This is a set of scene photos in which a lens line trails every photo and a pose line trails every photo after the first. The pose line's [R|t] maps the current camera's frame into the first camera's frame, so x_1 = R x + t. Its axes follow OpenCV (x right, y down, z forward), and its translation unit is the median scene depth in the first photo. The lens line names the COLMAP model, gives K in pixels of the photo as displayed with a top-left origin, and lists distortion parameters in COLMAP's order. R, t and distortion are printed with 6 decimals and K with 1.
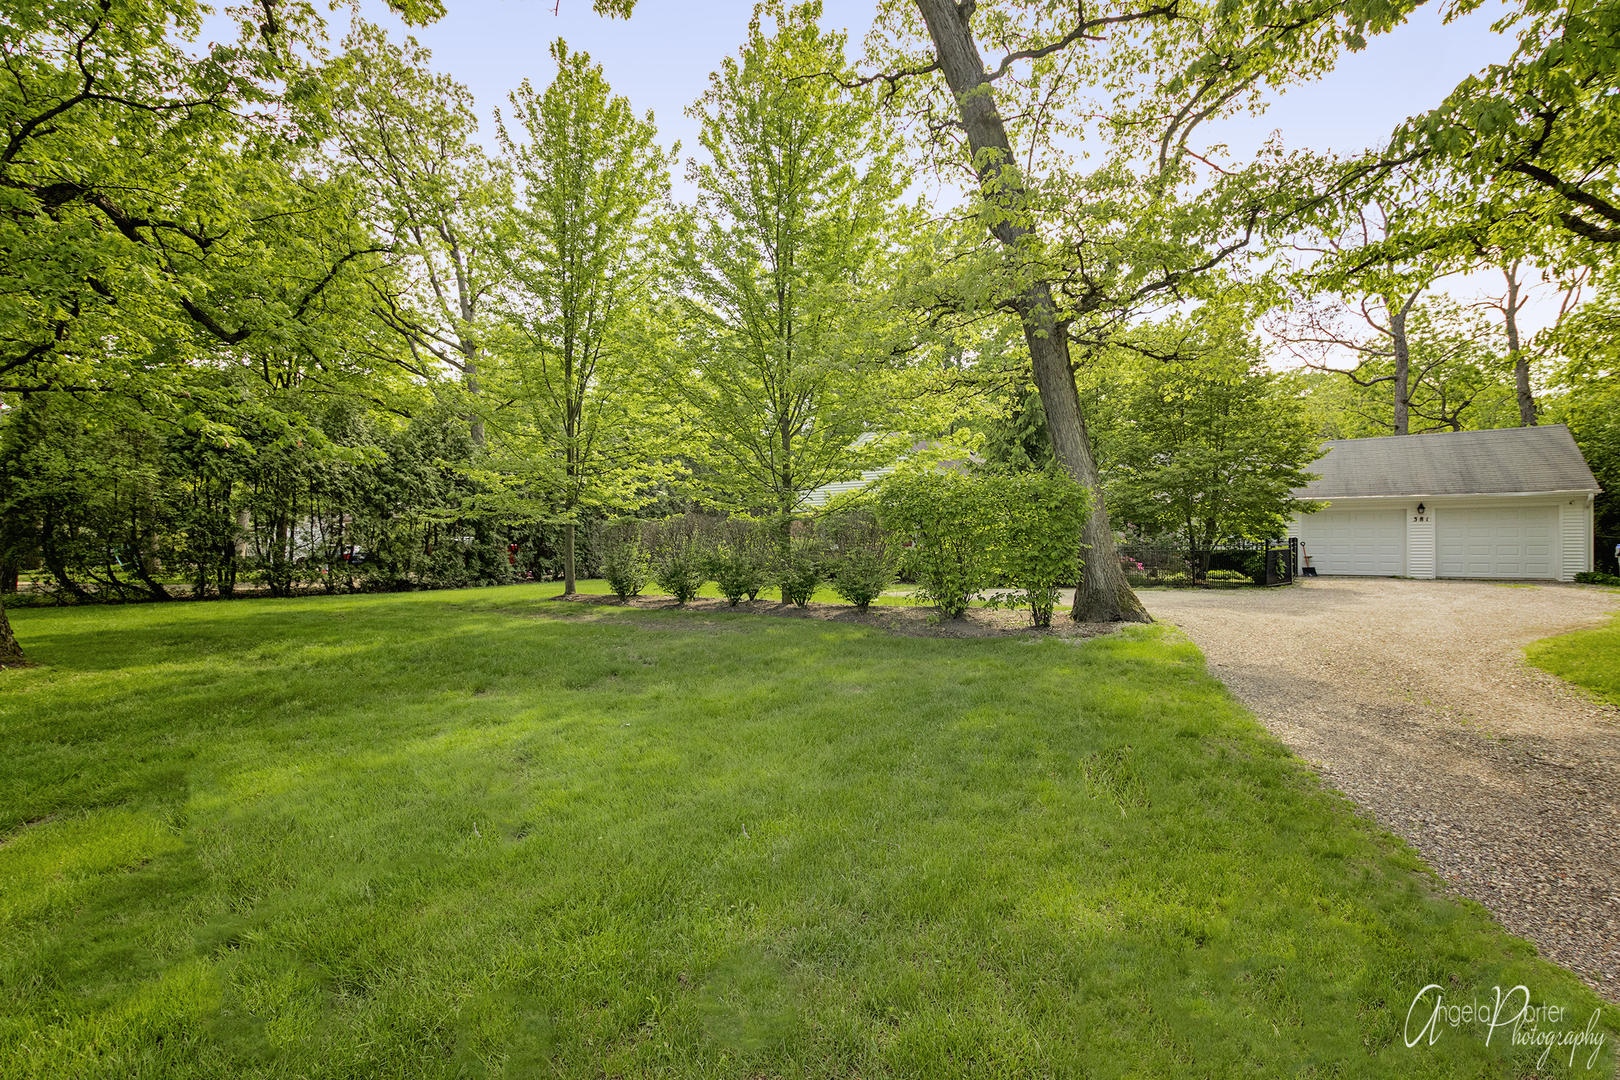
lens RADIAL K [[771.7, 0, 802.3], [0, 771.7, 548.0], [0, 0, 1]] dist [0.019153, -0.002416]
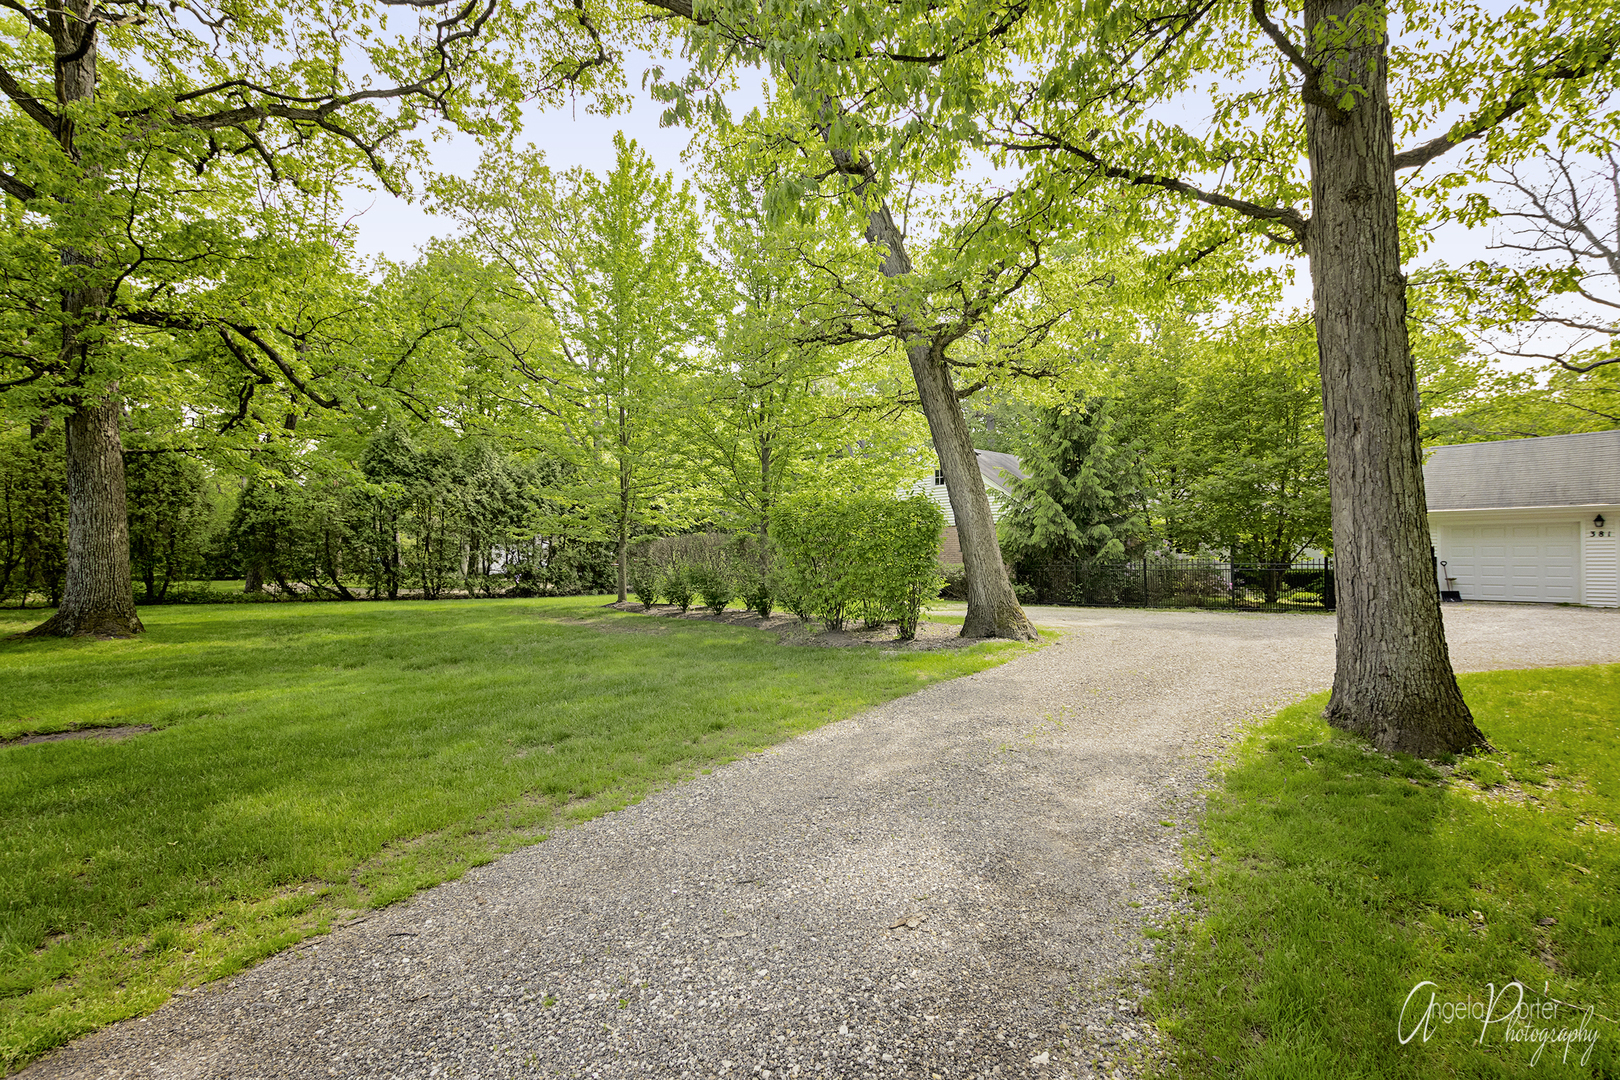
lens RADIAL K [[771.7, 0, 823.3], [0, 771.7, 542.6], [0, 0, 1]] dist [0.019153, -0.002416]
pose [[0.957956, -0.000672, -0.286915, 0.274695], [-0.007305, 0.999616, -0.026733, -0.000351], [0.286823, 0.027705, 0.957583, -0.017080]]
